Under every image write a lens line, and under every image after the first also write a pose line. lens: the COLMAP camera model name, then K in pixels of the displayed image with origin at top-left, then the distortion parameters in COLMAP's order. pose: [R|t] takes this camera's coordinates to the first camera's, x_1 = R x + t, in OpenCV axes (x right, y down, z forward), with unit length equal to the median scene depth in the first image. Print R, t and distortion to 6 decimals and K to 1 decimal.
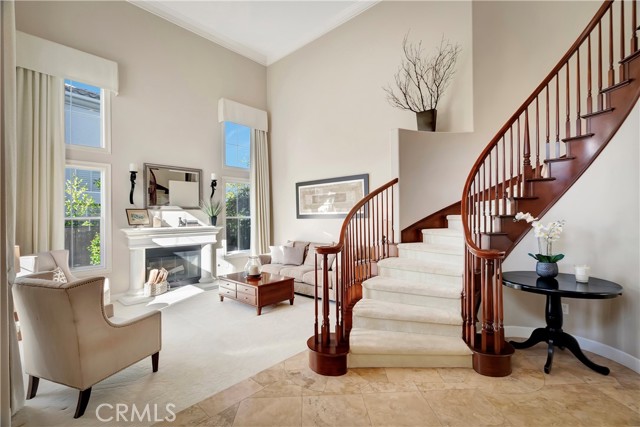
lens RADIAL K [[293.3, 0, 318.2], [0, 293.3, 213.9], [0, 0, 1]] dist [0.000758, 0.000658]
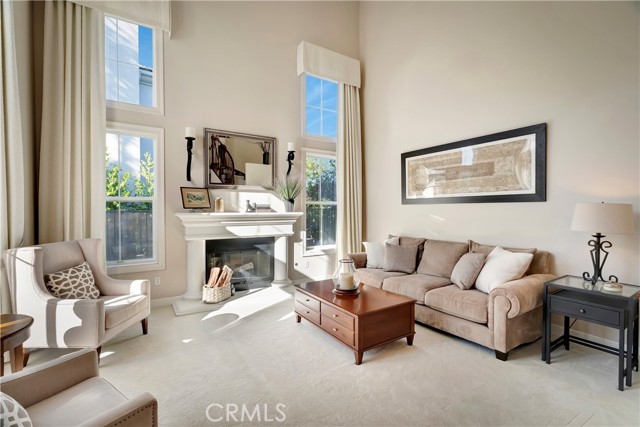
lens RADIAL K [[293.3, 0, 319.0], [0, 293.3, 211.9], [0, 0, 1]] dist [0.000758, 0.000658]
pose [[0.966048, 0.013644, -0.258003, -0.099554], [-0.009101, 0.999782, 0.018798, 0.026986], [0.258203, -0.015812, 0.965961, 0.320565]]
